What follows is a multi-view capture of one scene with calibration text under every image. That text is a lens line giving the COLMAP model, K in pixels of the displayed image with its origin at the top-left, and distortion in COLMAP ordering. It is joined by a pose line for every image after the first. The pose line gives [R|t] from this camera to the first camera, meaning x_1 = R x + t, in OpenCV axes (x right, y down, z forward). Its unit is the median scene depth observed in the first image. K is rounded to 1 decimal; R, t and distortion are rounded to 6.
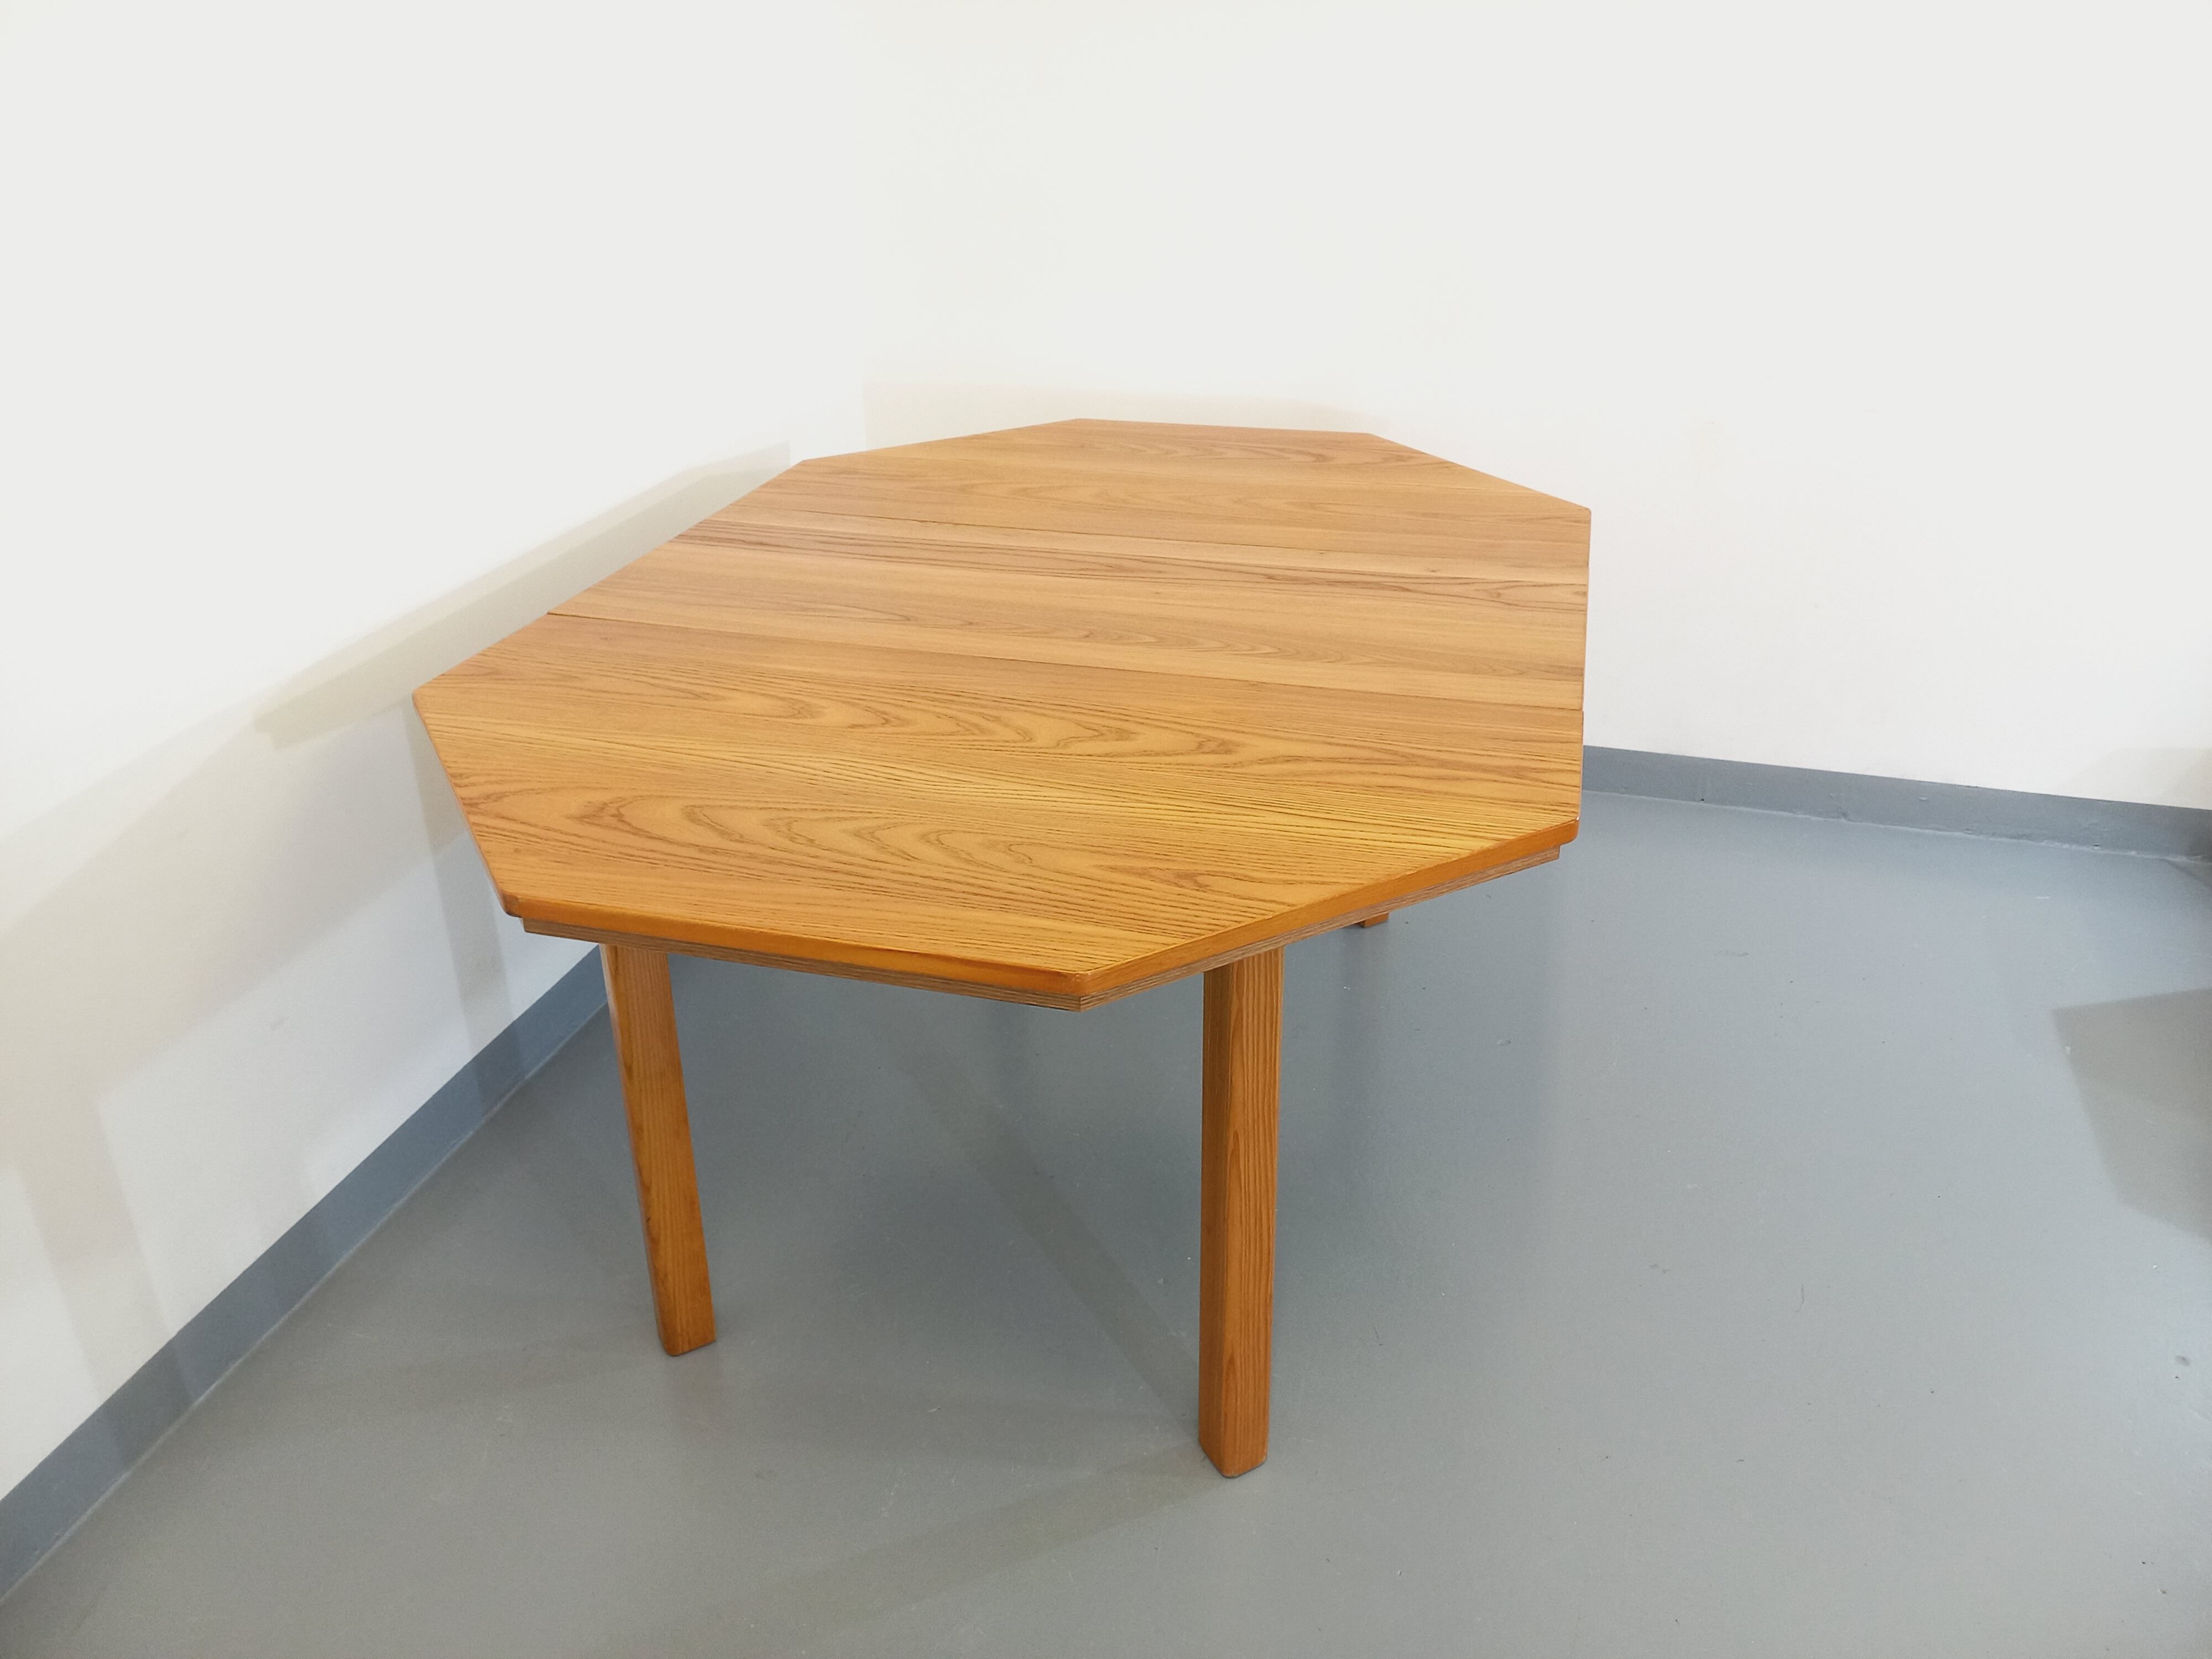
lens RADIAL K [[1617.3, 0, 1113.6], [0, 1617.3, 771.8], [0, 0, 1]] dist [0.095957, -0.119440]
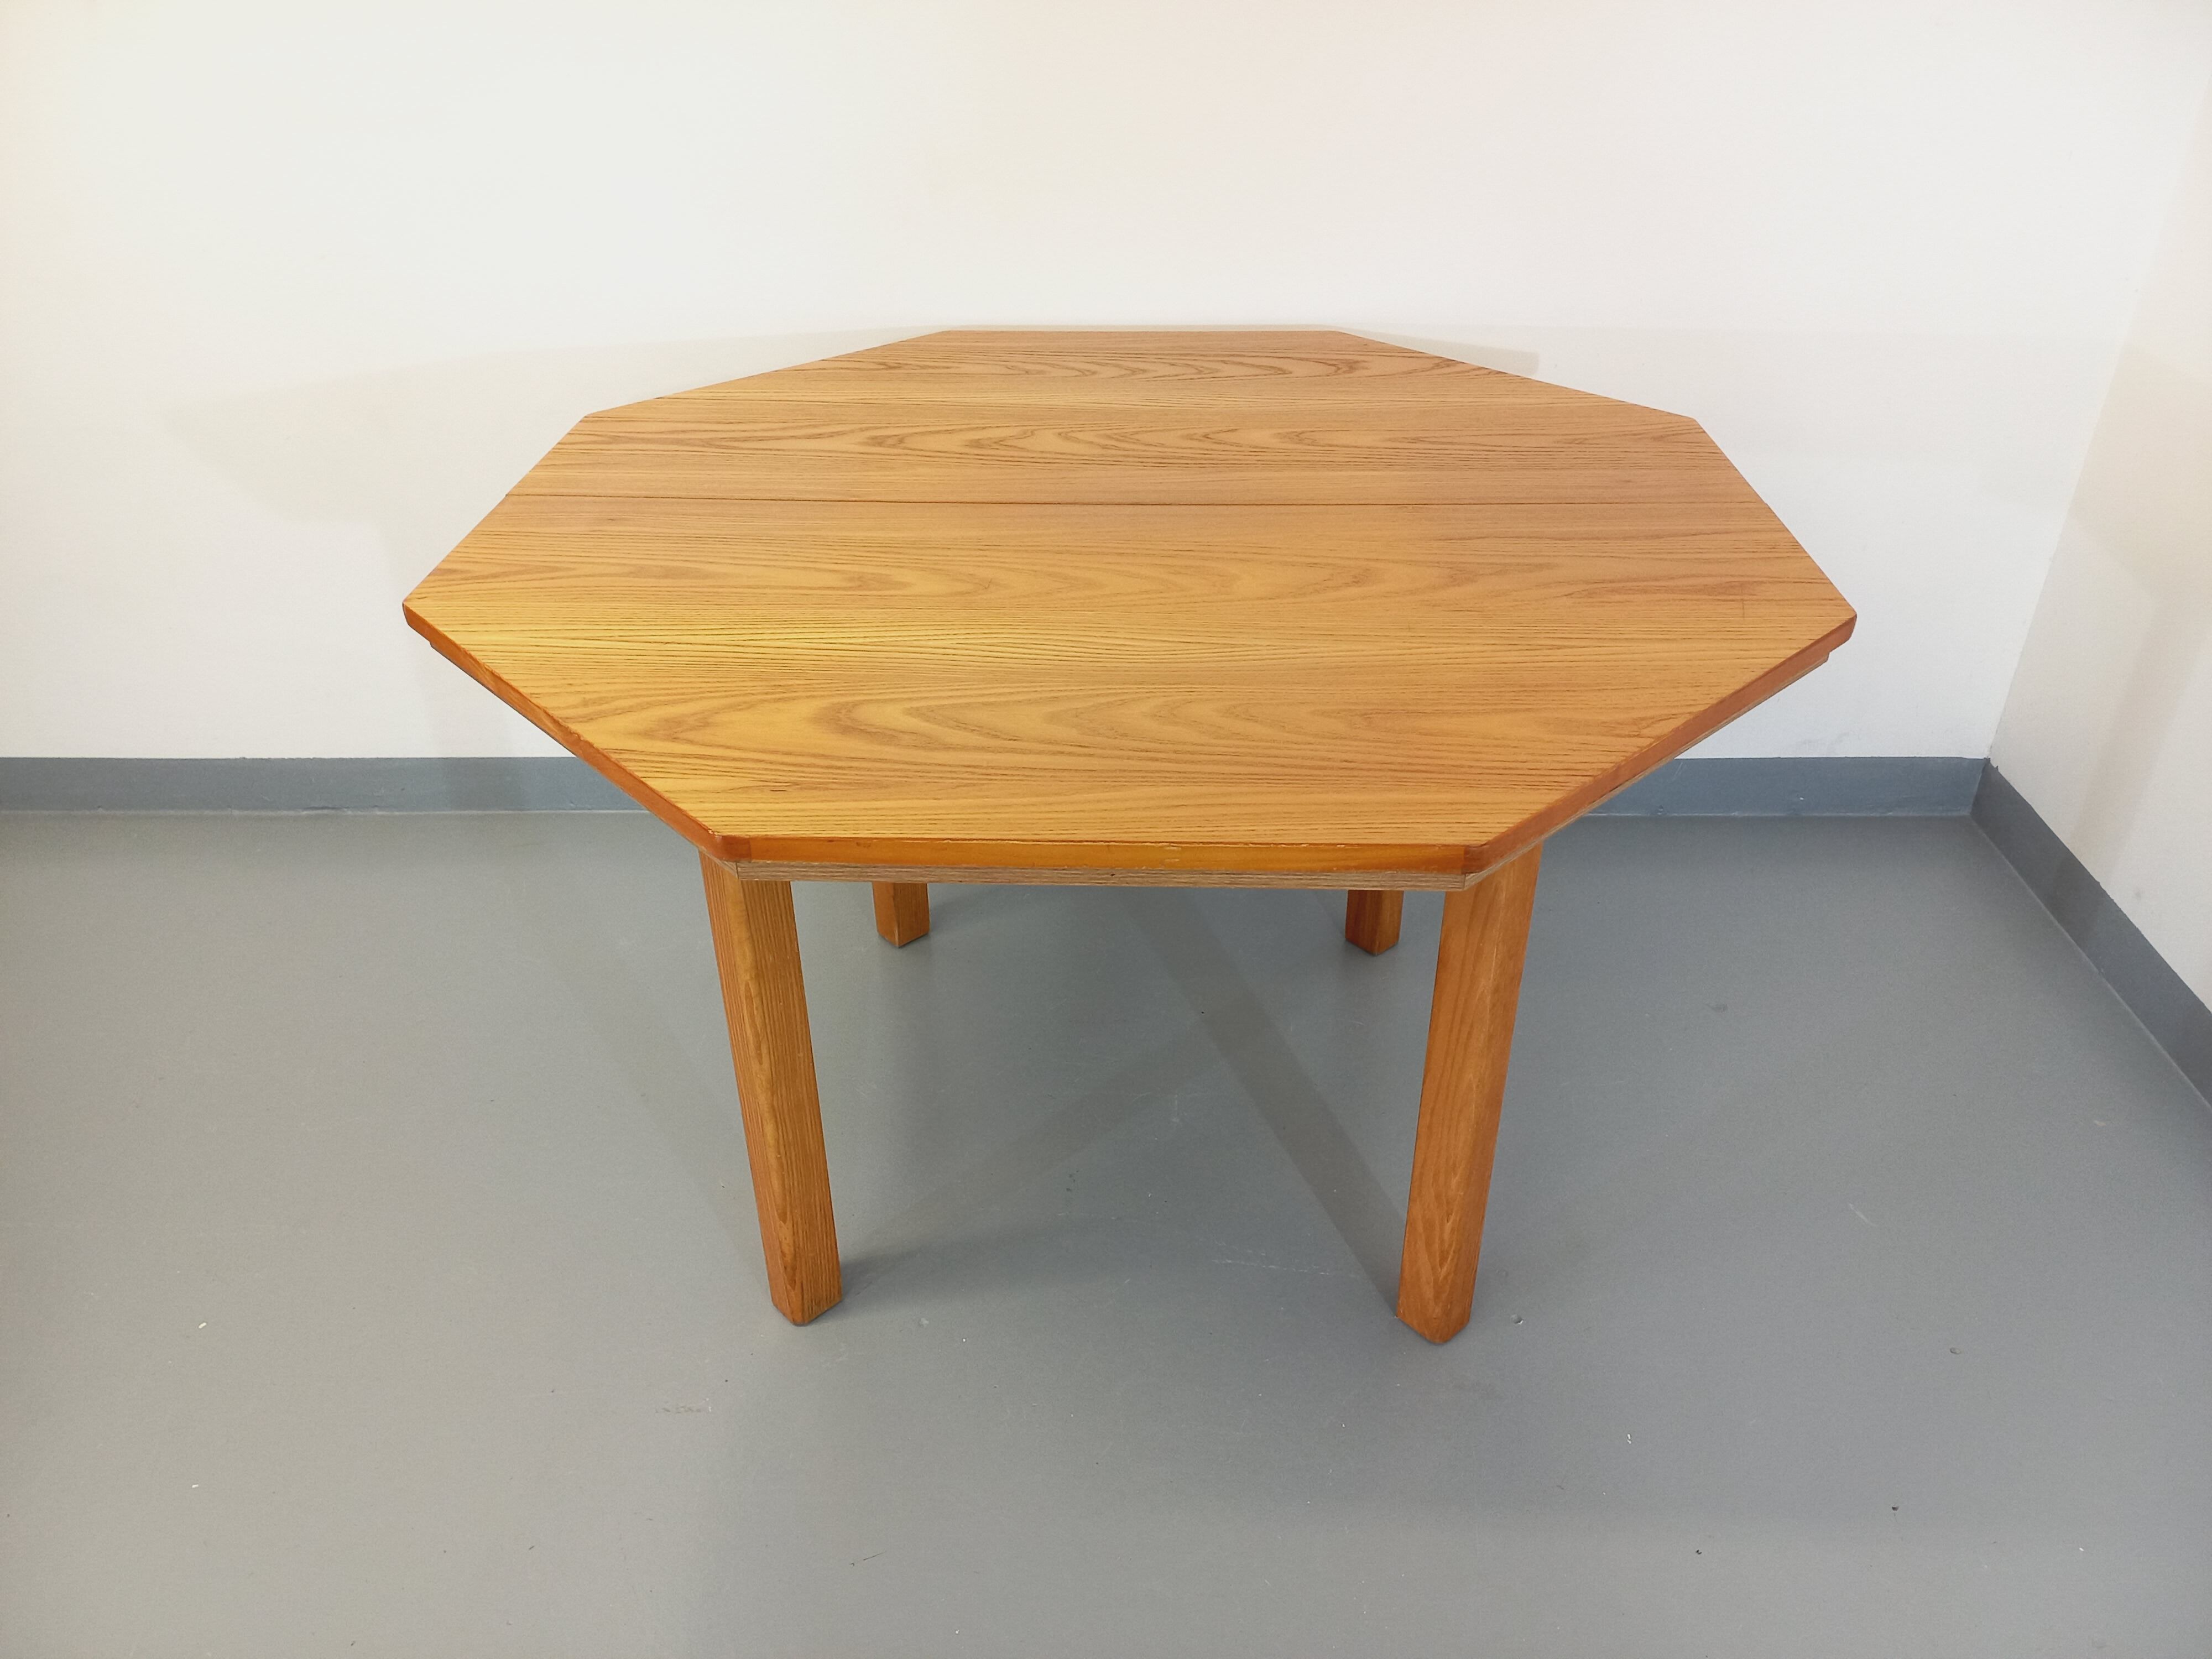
lens RADIAL K [[1603.1, 0, 1096.0], [0, 1603.1, 818.3], [0, 0, 1]] dist [0.104344, -0.163781]
pose [[-0.974302, 0.138399, -0.177710, 0.149661], [-0.075076, 0.544314, 0.835516, -0.771721], [0.212365, 0.827386, -0.519935, 1.759217]]
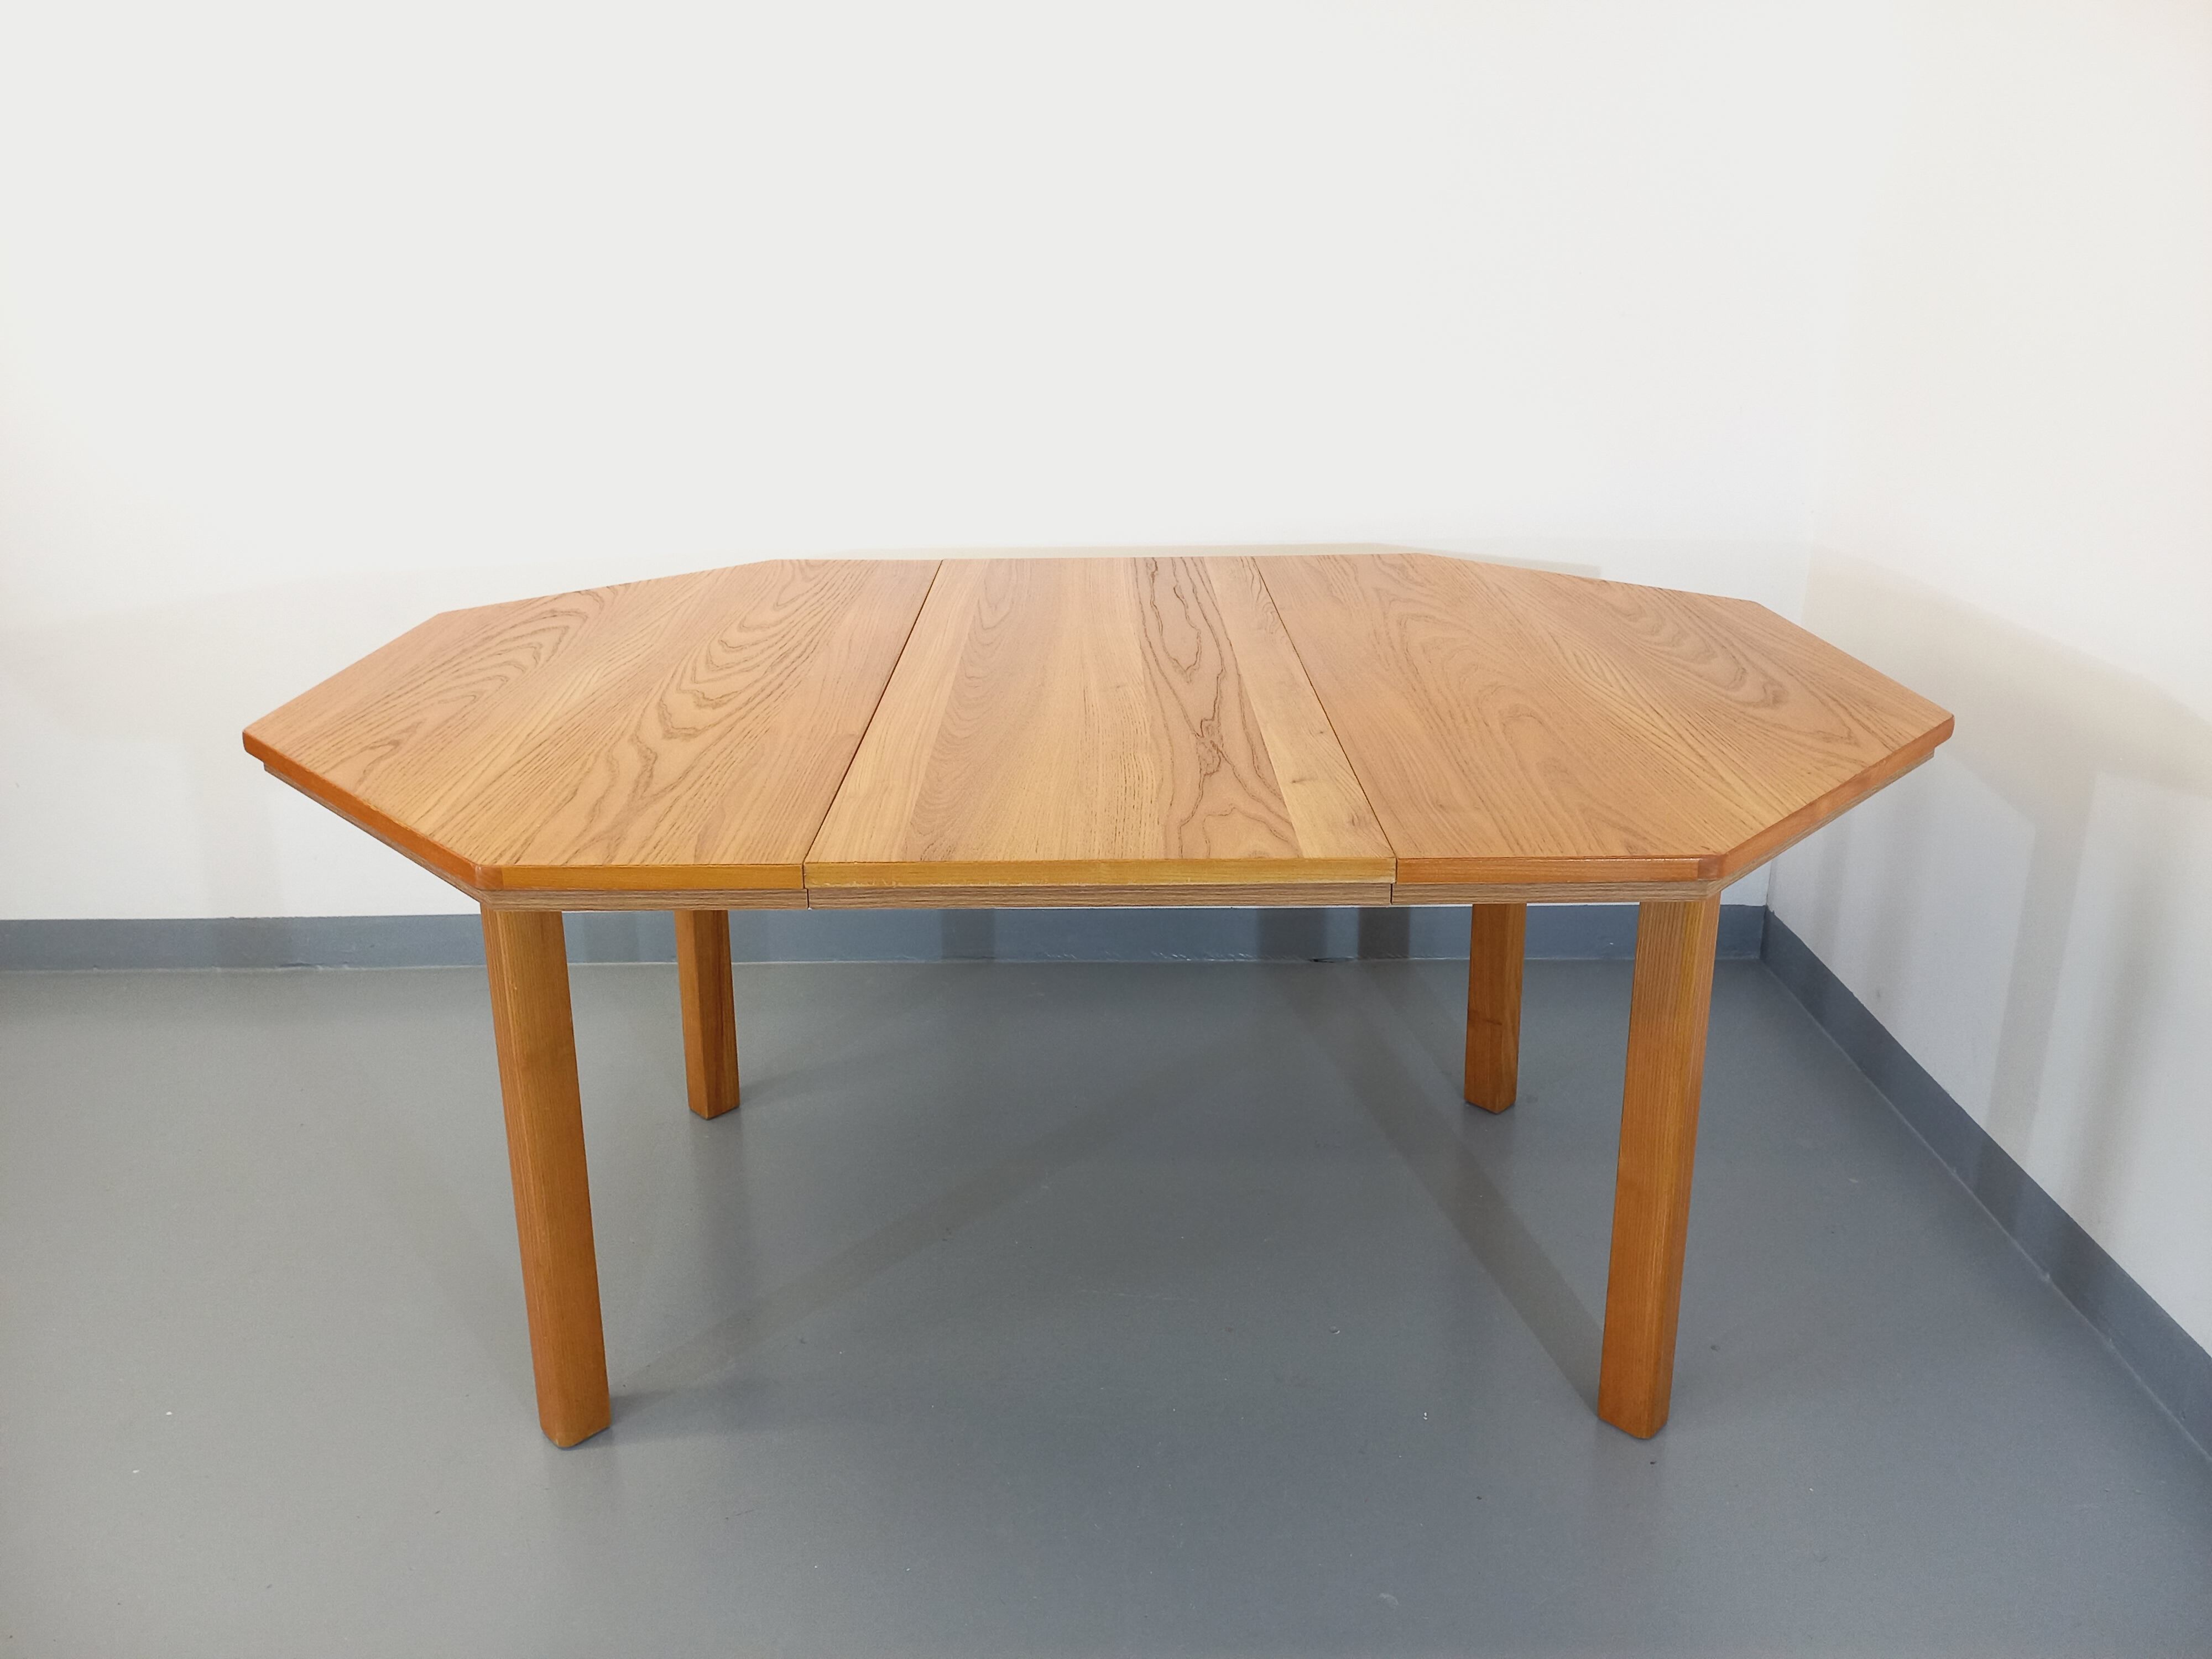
lens RADIAL K [[1617.3, 0, 1113.6], [0, 1617.3, 771.8], [0, 0, 1]] dist [0.095957, -0.119440]
pose [[0.273272, 0.318037, -0.907841, 1.024721], [-0.419155, 0.888824, 0.185204, -0.283687], [0.865812, 0.329915, 0.376198, 0.842188]]
